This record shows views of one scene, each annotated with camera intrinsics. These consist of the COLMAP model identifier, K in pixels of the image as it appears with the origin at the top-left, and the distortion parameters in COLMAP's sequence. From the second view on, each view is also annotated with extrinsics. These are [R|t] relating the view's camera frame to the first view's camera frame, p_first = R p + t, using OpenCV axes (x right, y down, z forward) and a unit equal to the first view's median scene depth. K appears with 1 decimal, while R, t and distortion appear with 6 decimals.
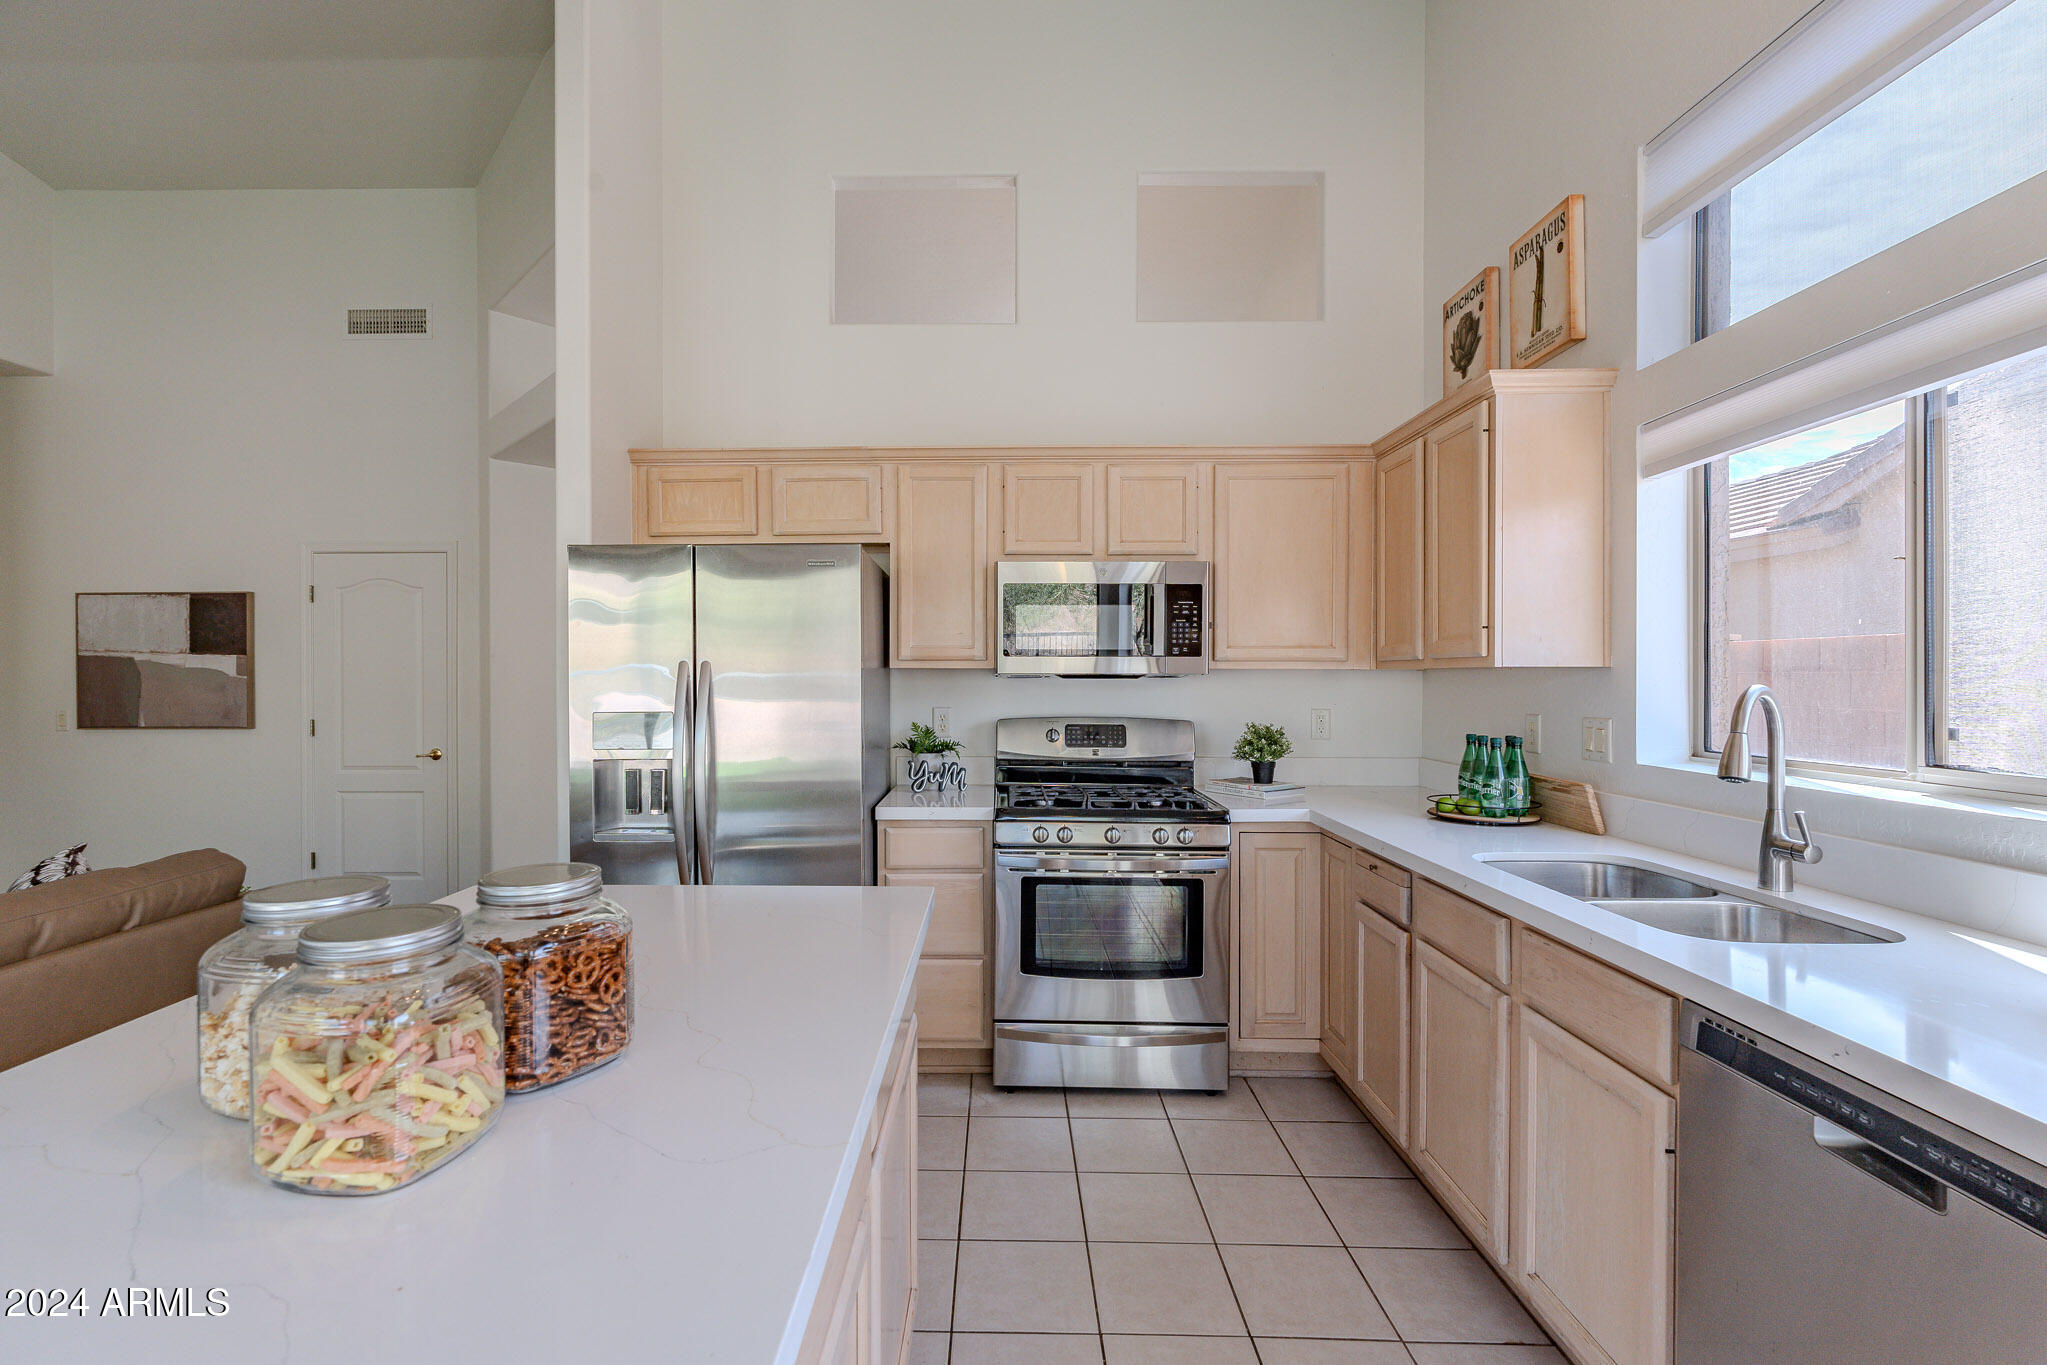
lens RADIAL K [[906.6, 0, 979.2], [0, 906.6, 680.5], [0, 0, 1]] dist [-0.003278, -0.000055]
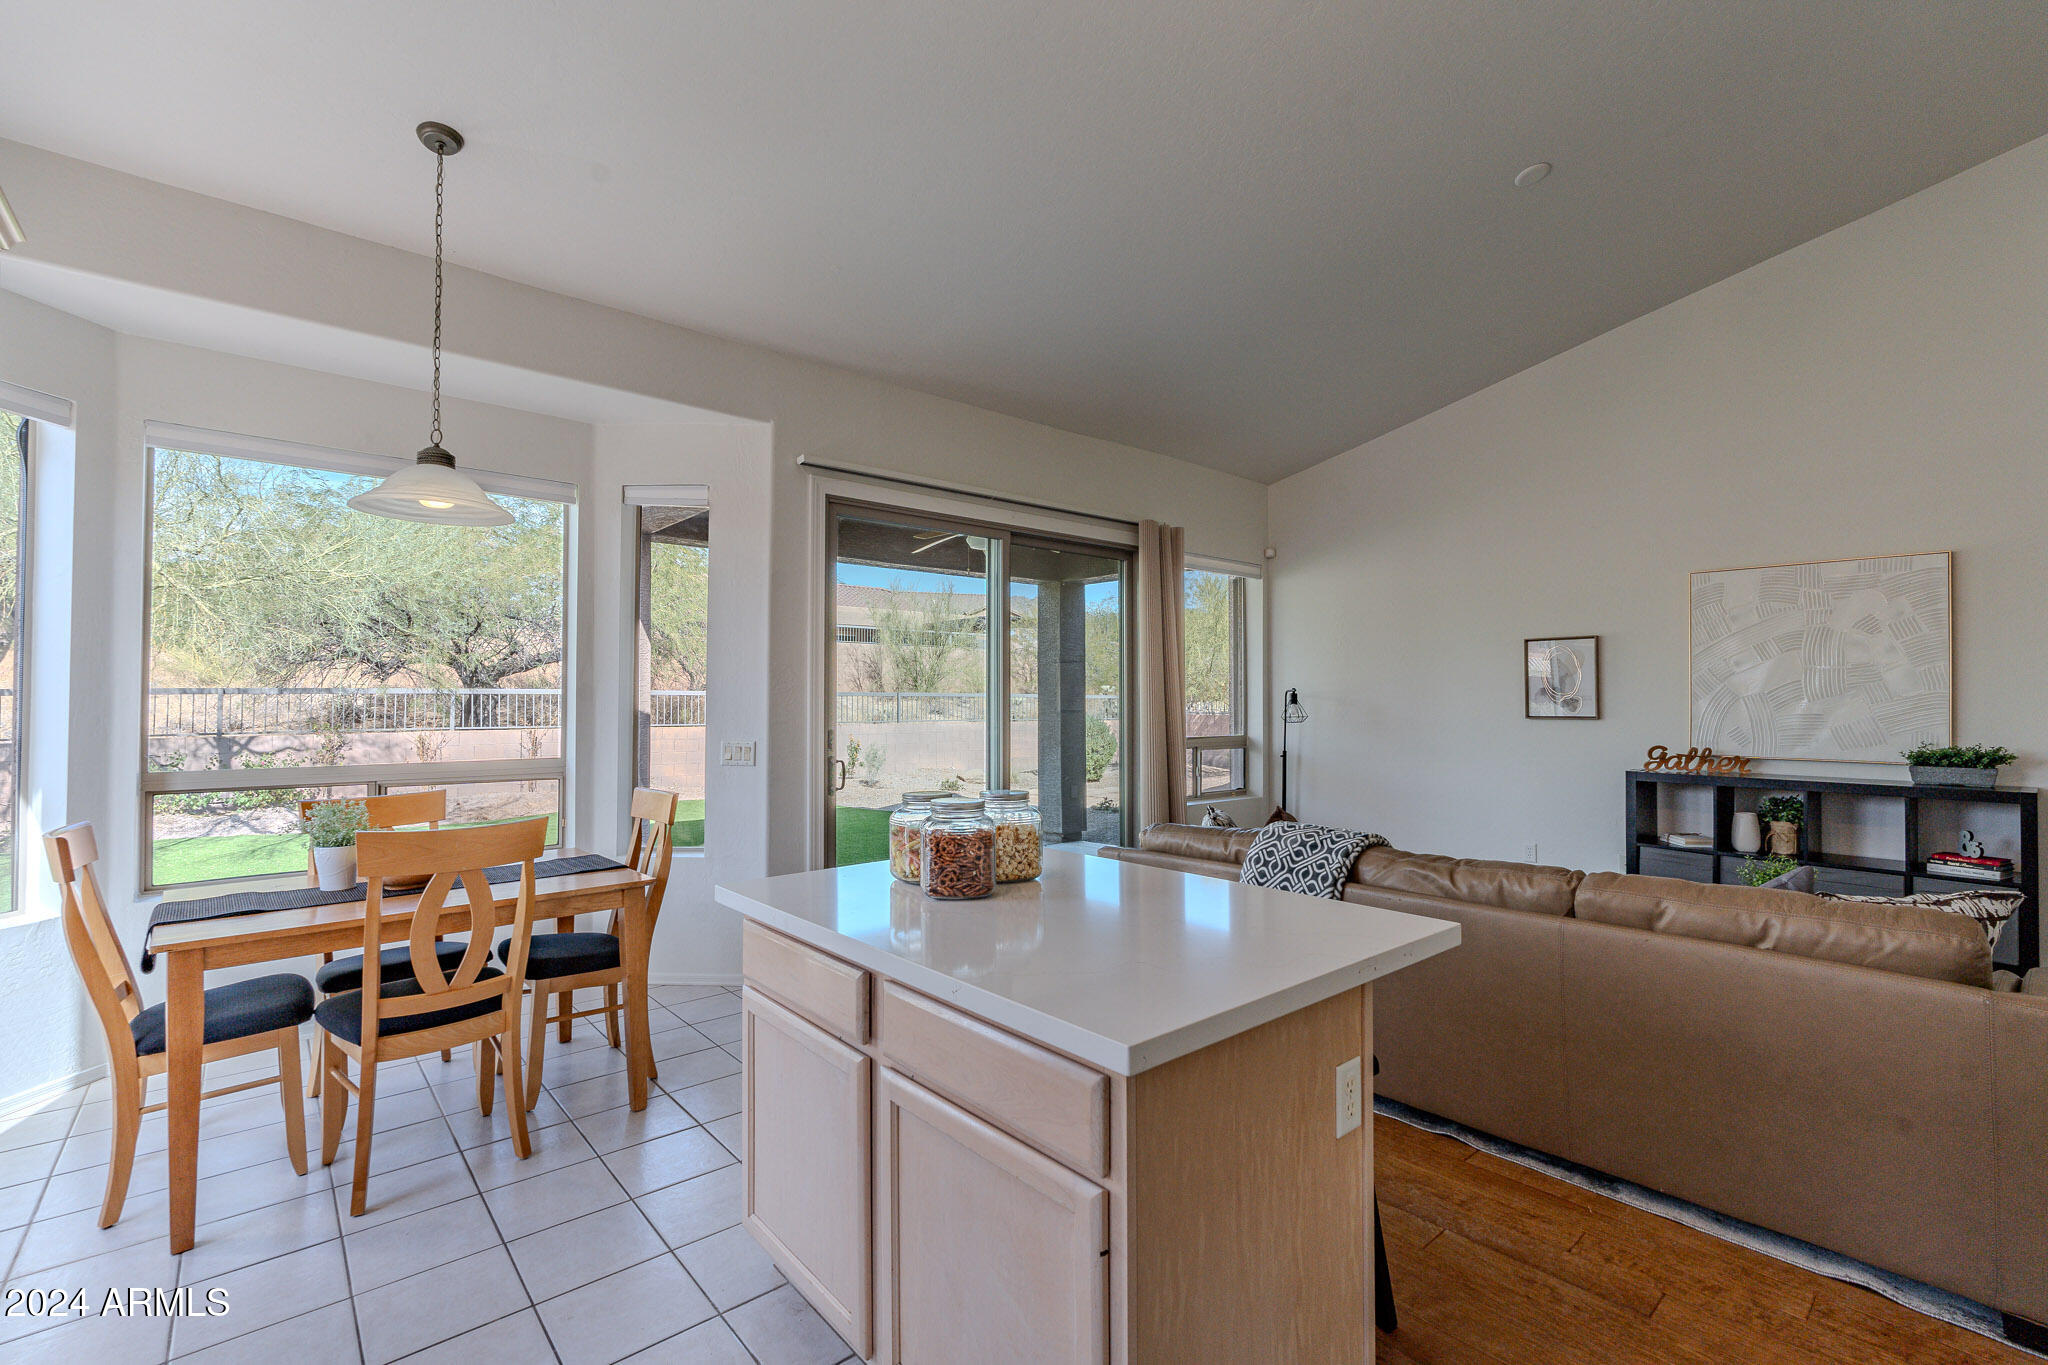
lens RADIAL K [[911.7, 0, 1022.3], [0, 911.7, 723.9], [0, 0, 1]] dist [-0.003033, -0.000048]
pose [[-0.735483, 0.021041, -0.677217, 0.278452], [-0.001907, 0.999449, 0.033124, -0.010936], [0.677541, 0.025654, -0.735038, 0.855021]]
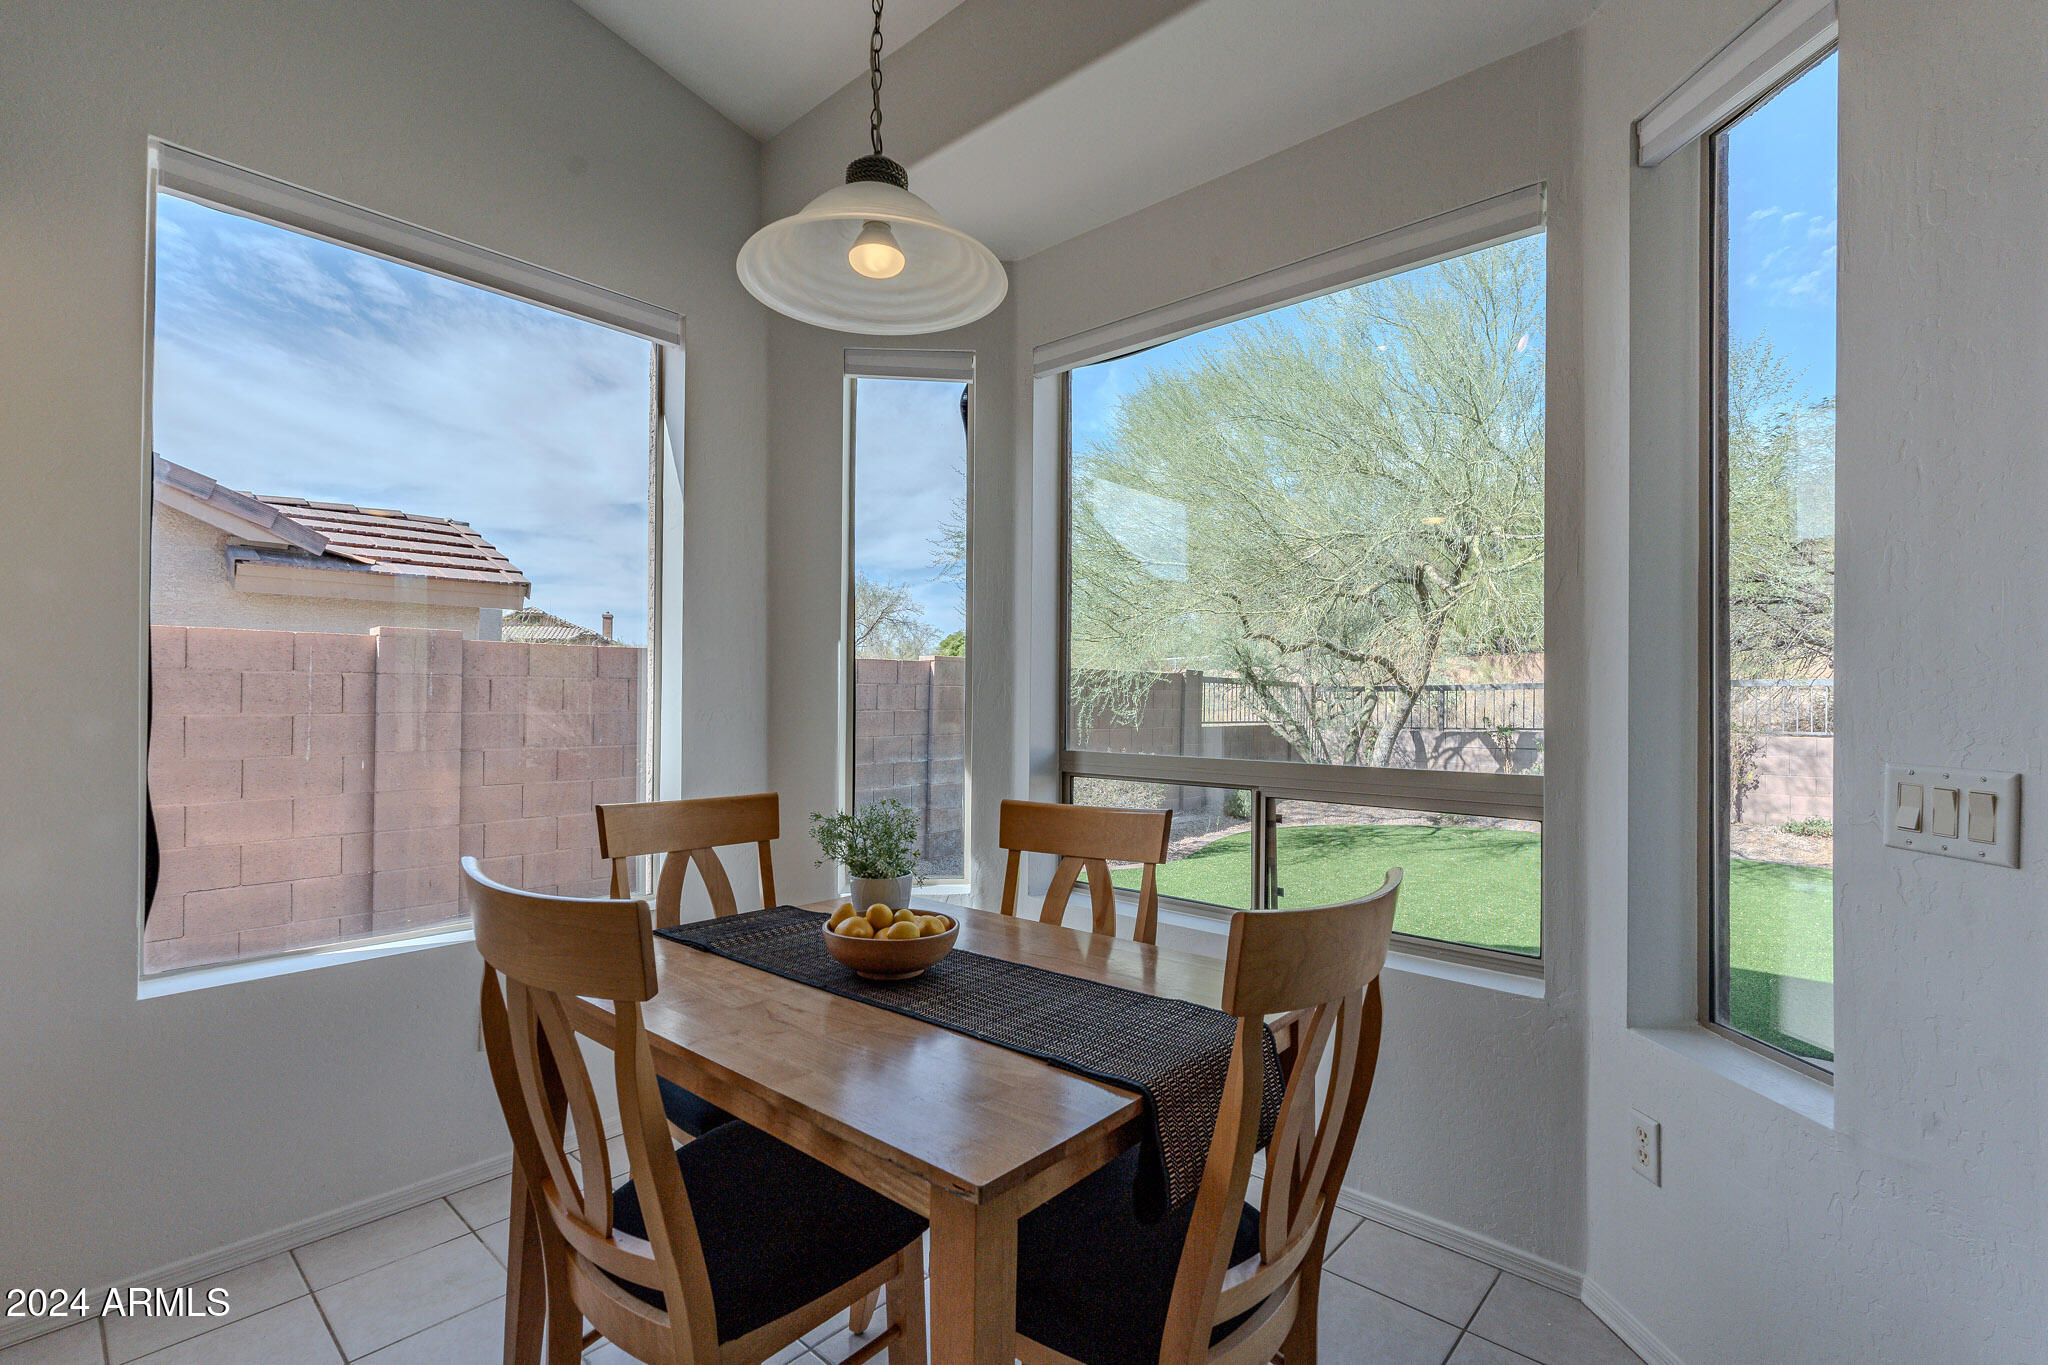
lens RADIAL K [[924.6, 0, 1030.2], [0, 924.6, 701.6], [0, 0, 1]] dist [0.000227, -0.000306]
pose [[-0.763618, -0.000254, 0.645668, -0.338454], [0.001438, 0.999997, 0.002093, 0.037044], [-0.645667, 0.002527, -0.763615, 0.068245]]
